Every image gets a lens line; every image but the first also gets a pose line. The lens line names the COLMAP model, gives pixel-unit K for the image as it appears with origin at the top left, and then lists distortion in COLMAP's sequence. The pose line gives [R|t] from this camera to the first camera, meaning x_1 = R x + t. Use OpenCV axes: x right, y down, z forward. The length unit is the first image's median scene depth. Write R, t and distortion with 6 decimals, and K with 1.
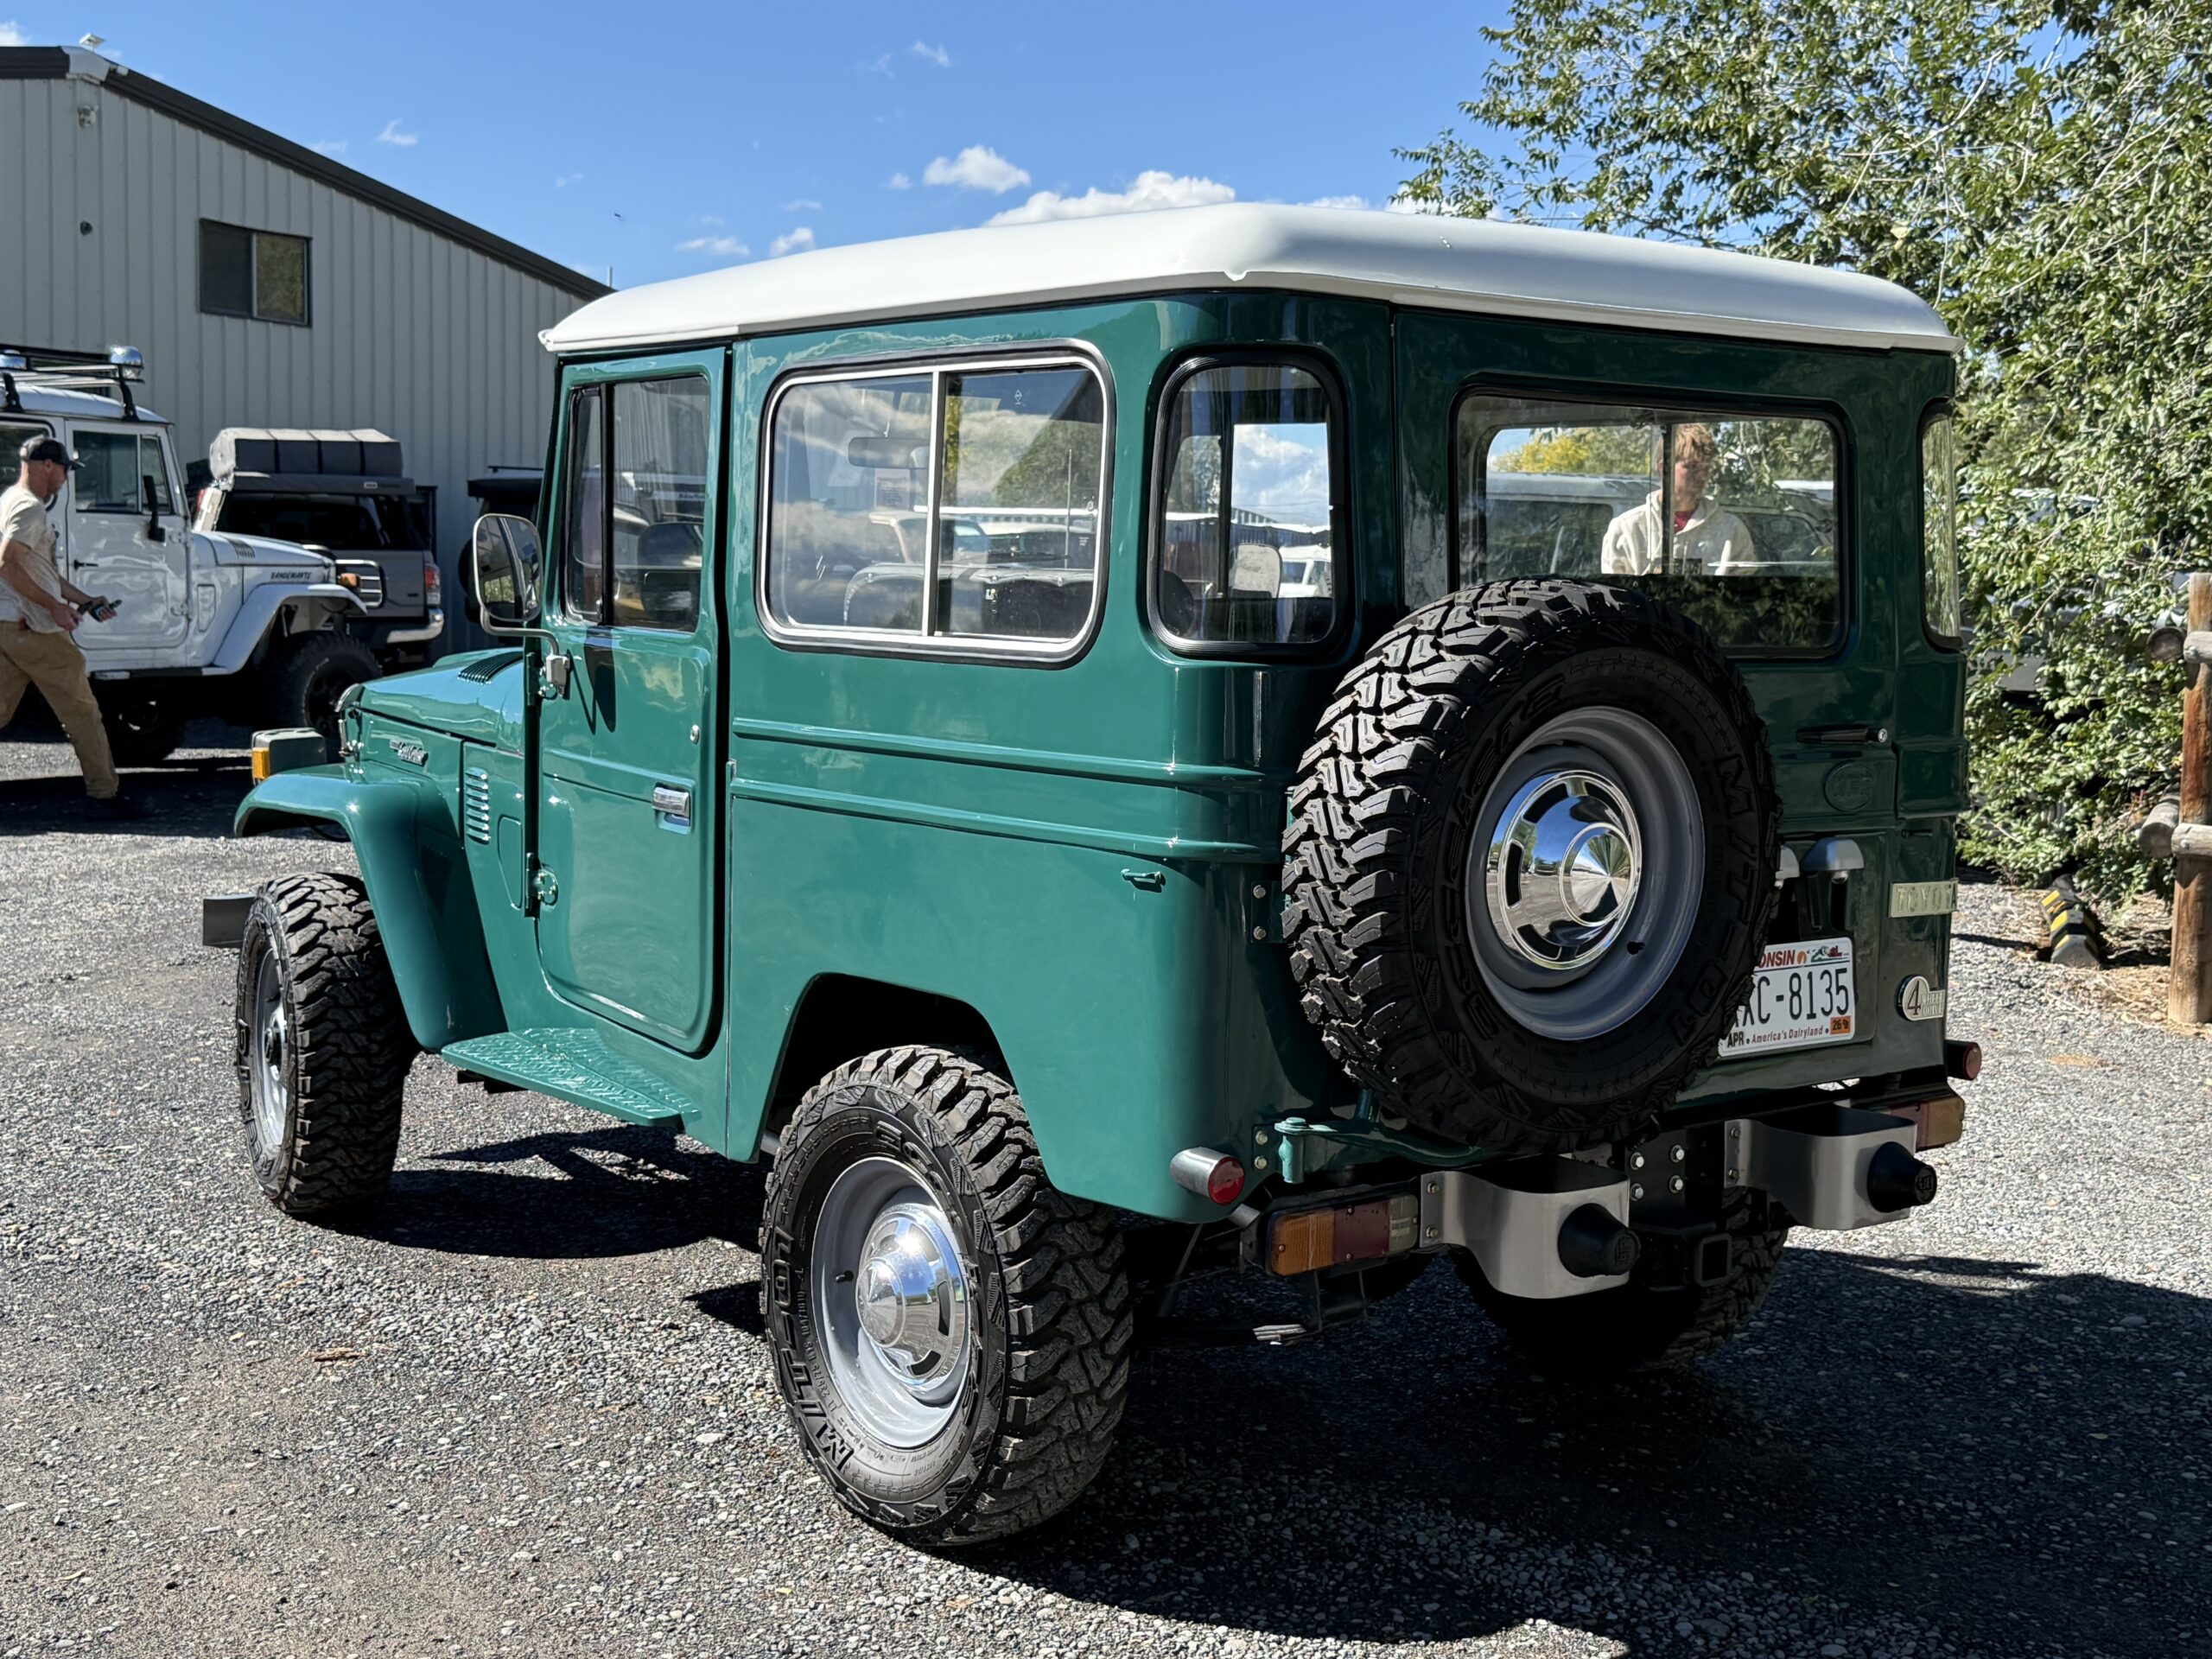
lens RADIAL K [[2734.8, 0, 1112.9], [0, 2734.8, 803.4], [0, 0, 1]] dist [0.116456, -0.074931]
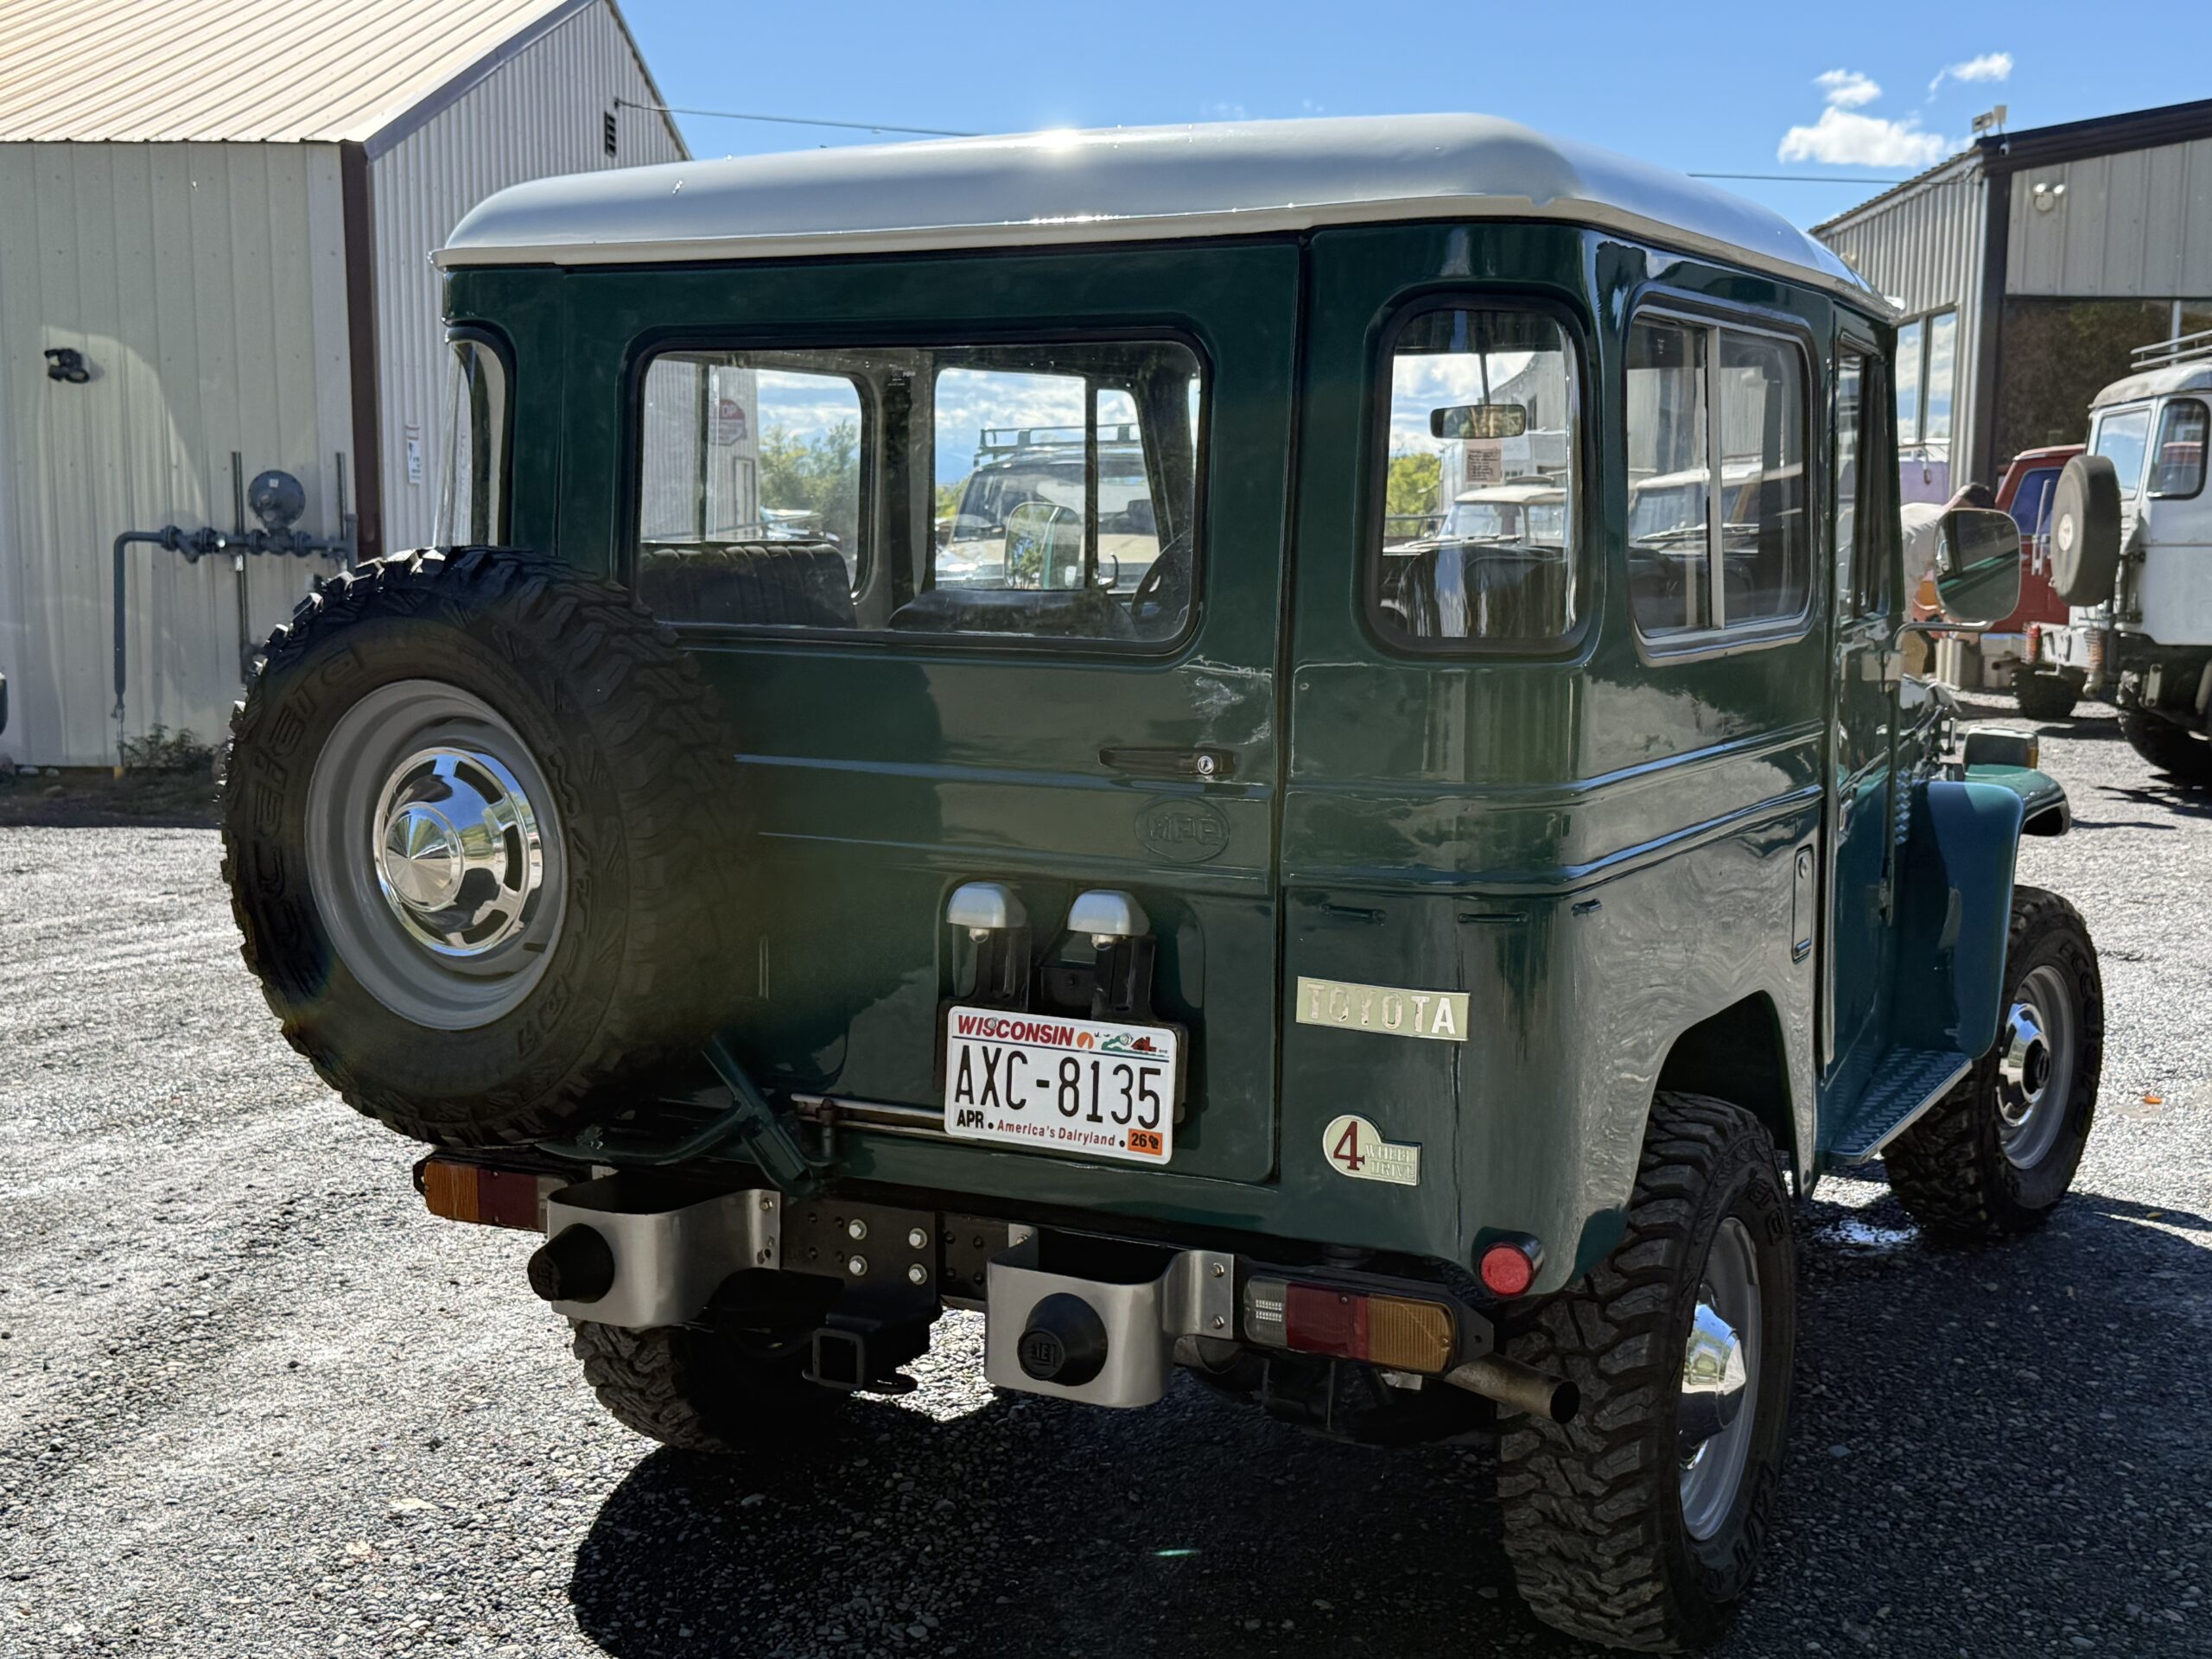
lens RADIAL K [[2712.7, 0, 1106.0], [0, 2712.7, 846.3], [0, 0, 1]] dist [0.102014, -0.004698]
pose [[0.383714, 0.092540, -0.918803, 0.936709], [-0.079546, 0.994580, 0.066952, -0.049489], [0.920020, 0.047397, 0.388996, 0.694128]]
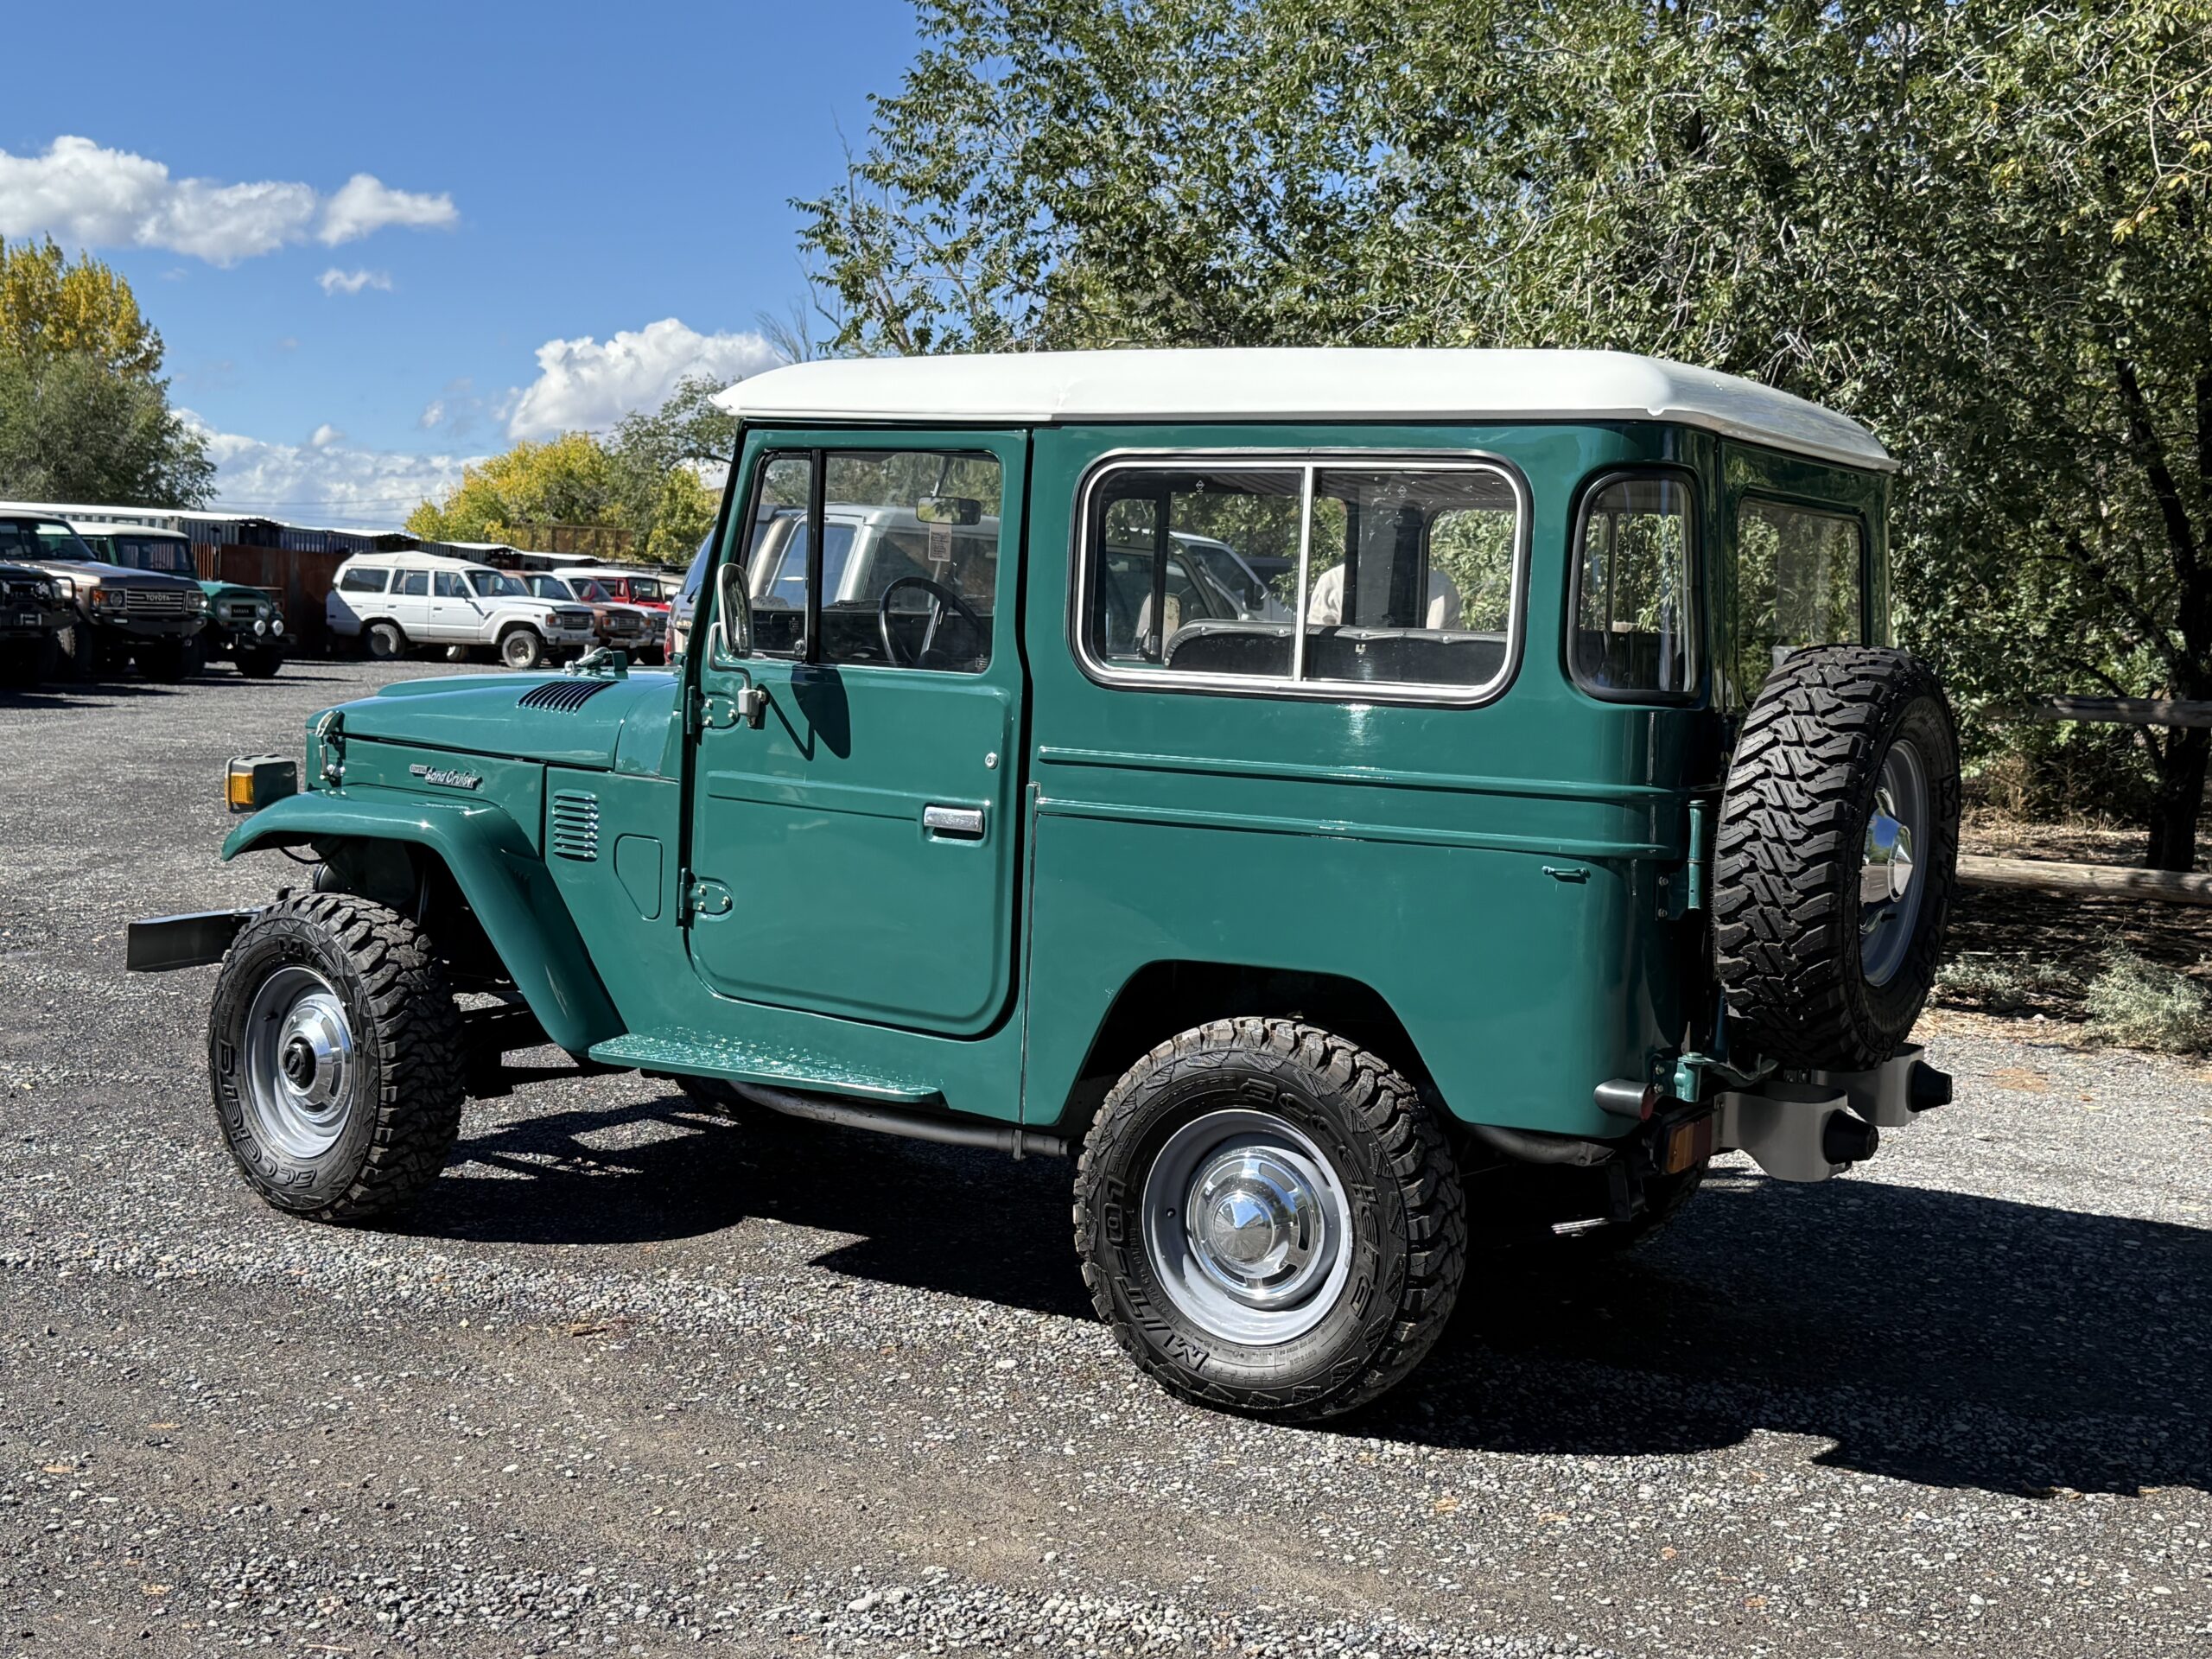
lens RADIAL K [[2748.3, 0, 1106.0], [0, 2748.3, 829.5], [0, 0, 1]] dist [0.137639, -0.023049]
pose [[0.925718, -0.012845, 0.377996, -0.581863], [0.011069, 0.999915, 0.006871, -0.003917], [-0.378052, -0.002176, 0.925782, -0.104207]]
